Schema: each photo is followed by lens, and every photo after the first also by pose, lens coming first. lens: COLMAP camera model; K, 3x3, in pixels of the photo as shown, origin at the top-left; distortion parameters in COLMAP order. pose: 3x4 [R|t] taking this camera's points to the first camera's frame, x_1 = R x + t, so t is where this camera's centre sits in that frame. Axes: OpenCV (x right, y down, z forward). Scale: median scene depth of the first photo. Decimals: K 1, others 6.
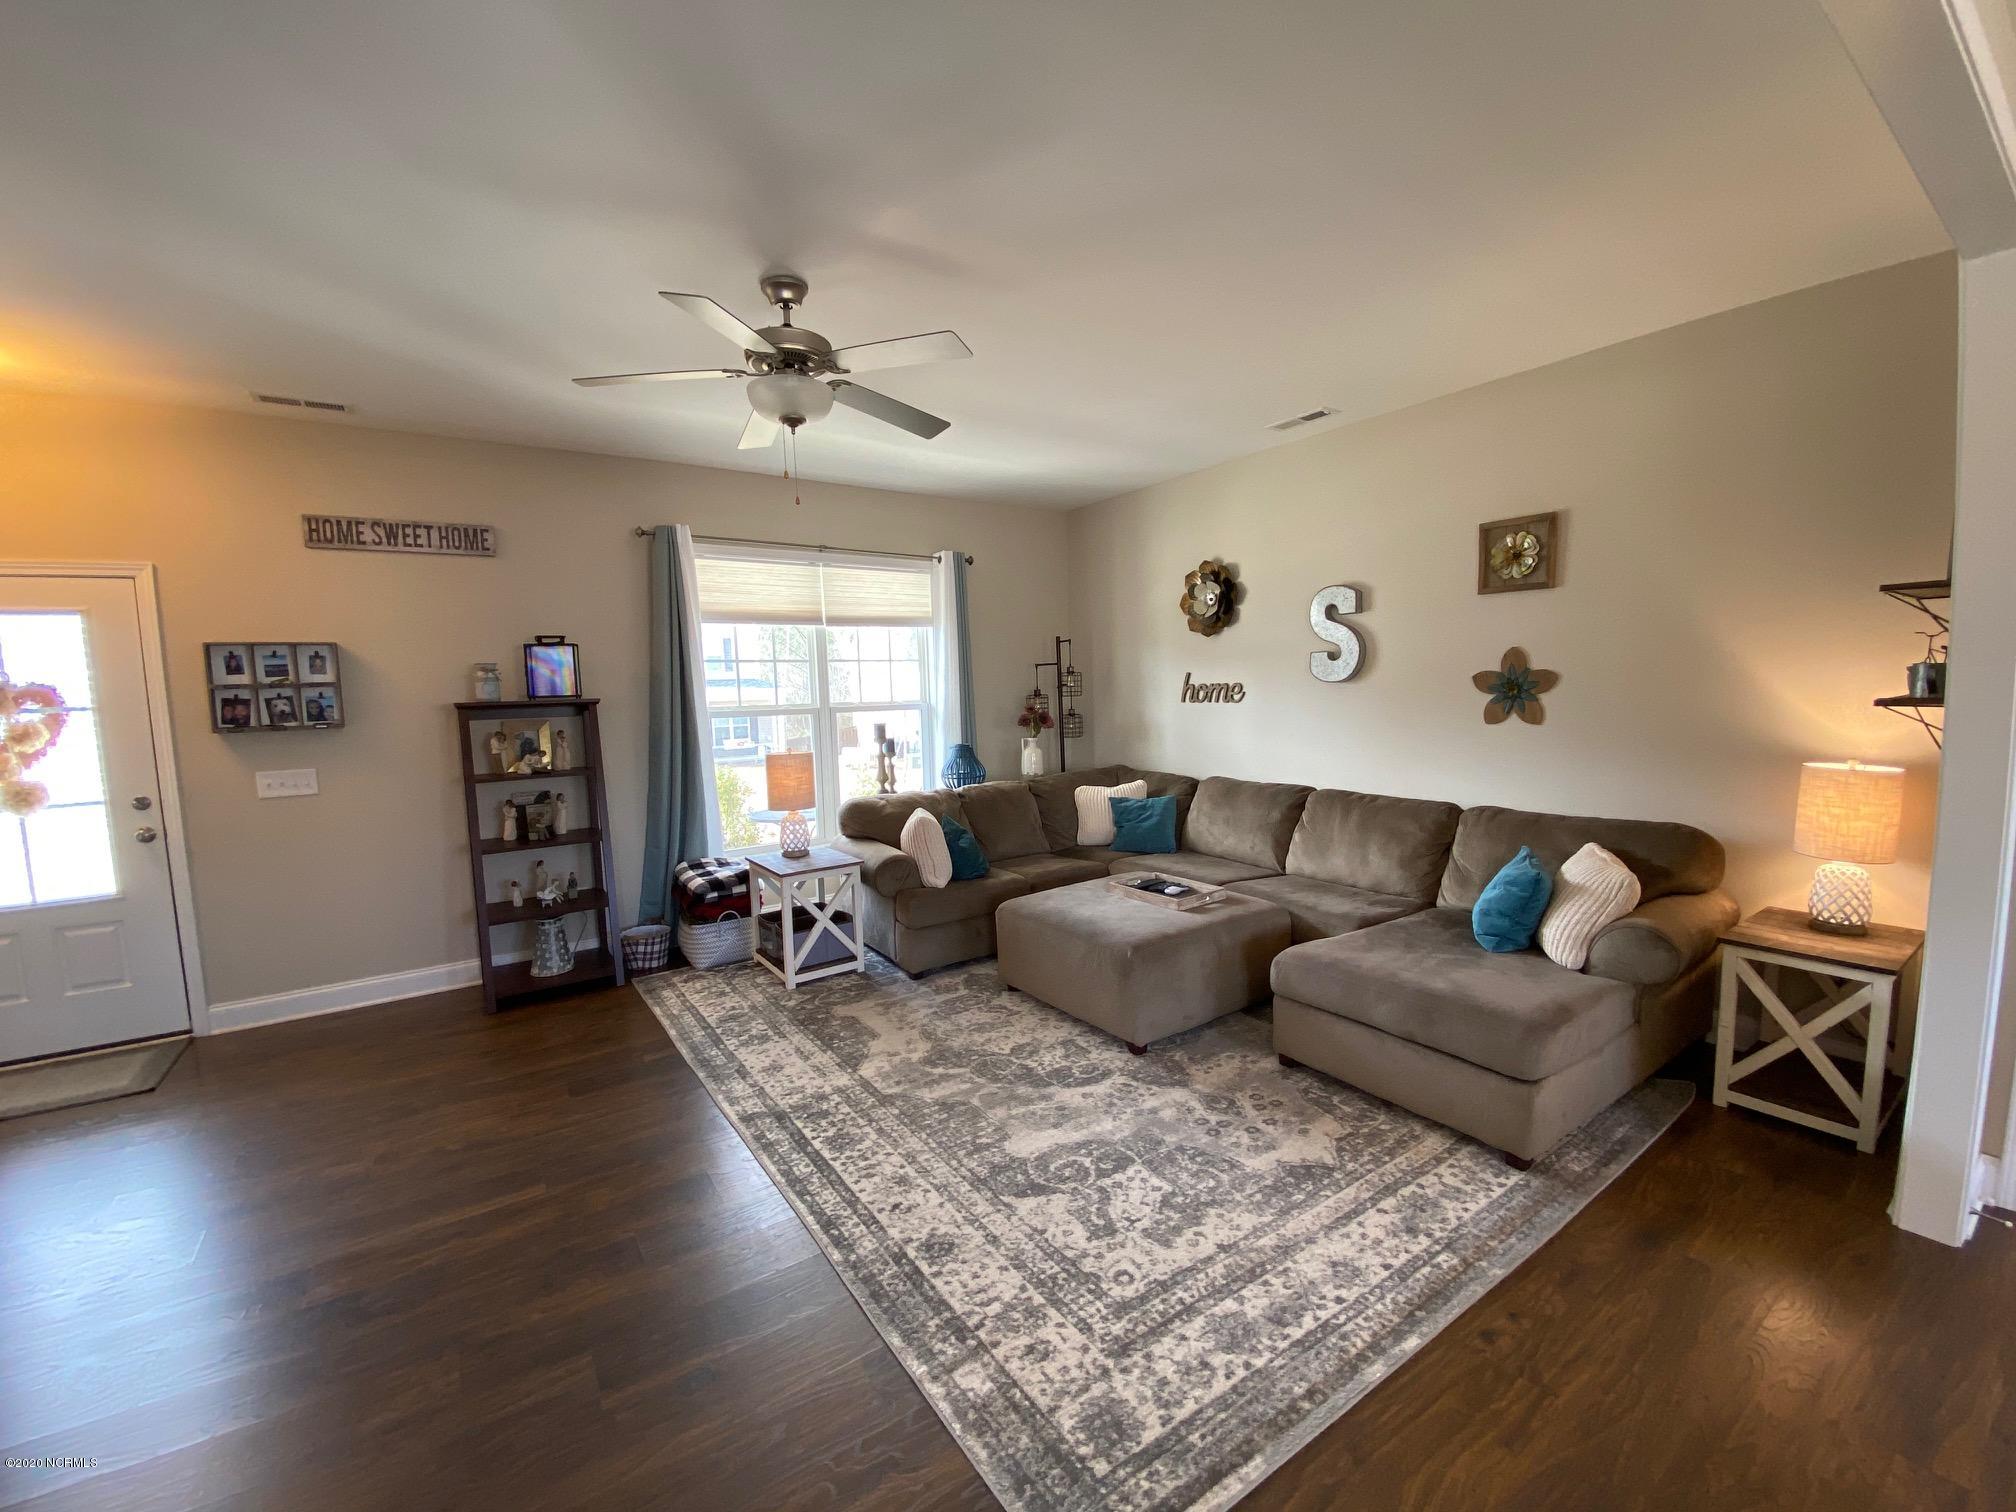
lens RADIAL K [[832.3, 0, 1011.8], [0, 832.3, 721.5], [0, 0, 1]] dist [0.048248, -0.026962]
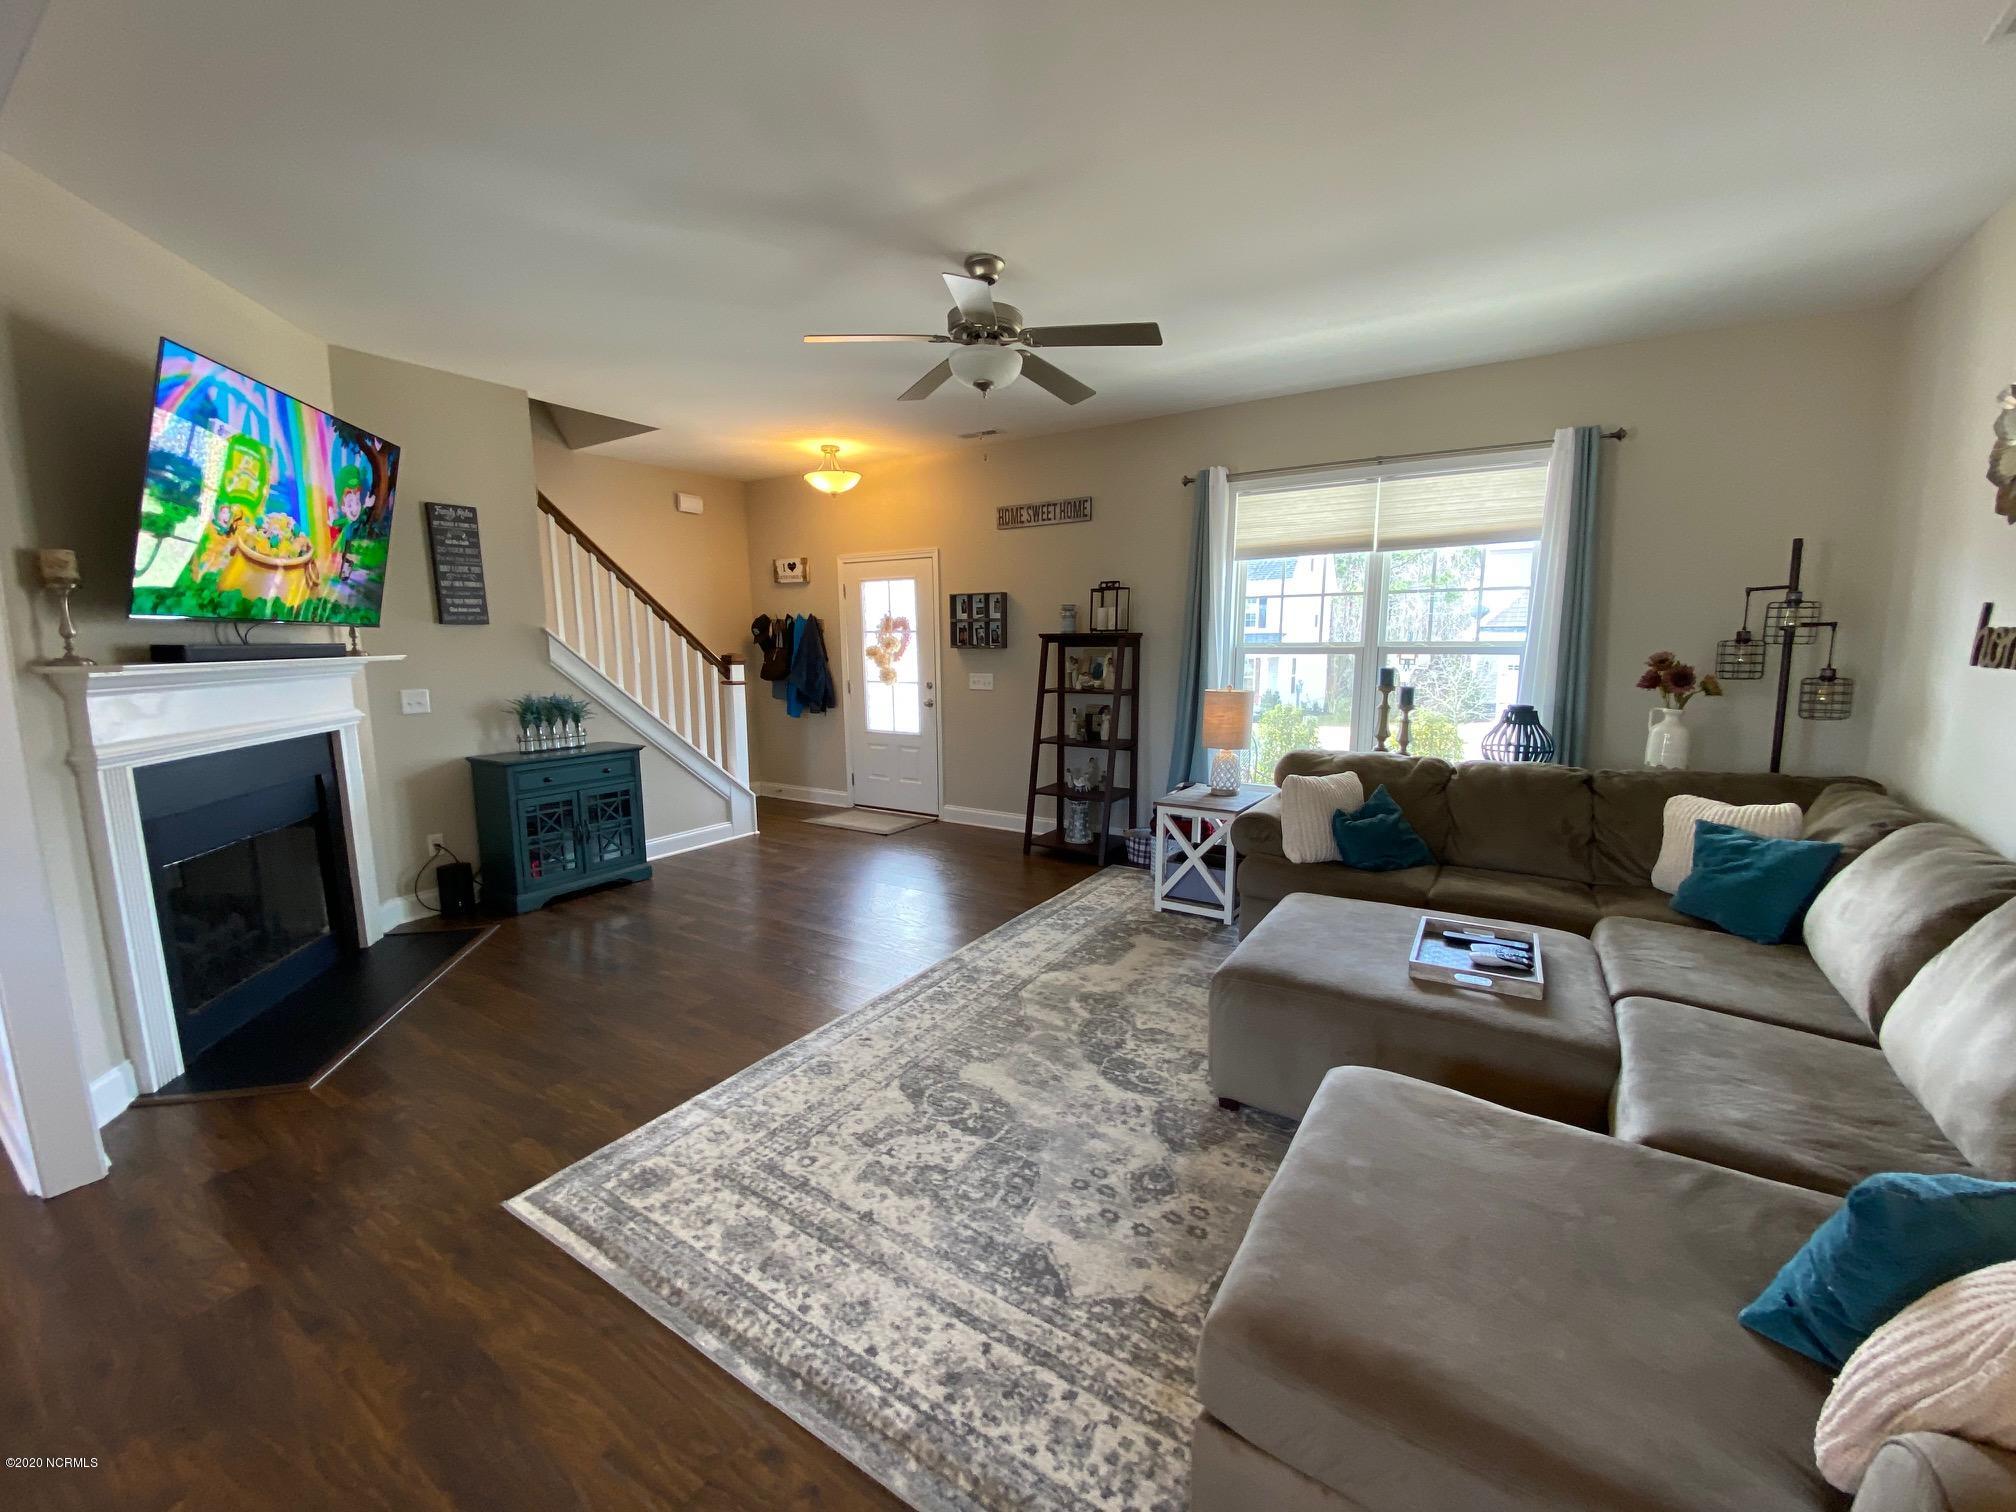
lens RADIAL K [[810.6, 0, 1015.6], [0, 810.6, 766.3], [0, 0, 1]] dist [0.028575, -0.024226]
pose [[0.387106, 0.170180, -0.906194, 0.764429], [-0.053140, 0.985304, 0.162336, -0.028638], [0.920503, -0.014686, 0.390460, 0.573144]]
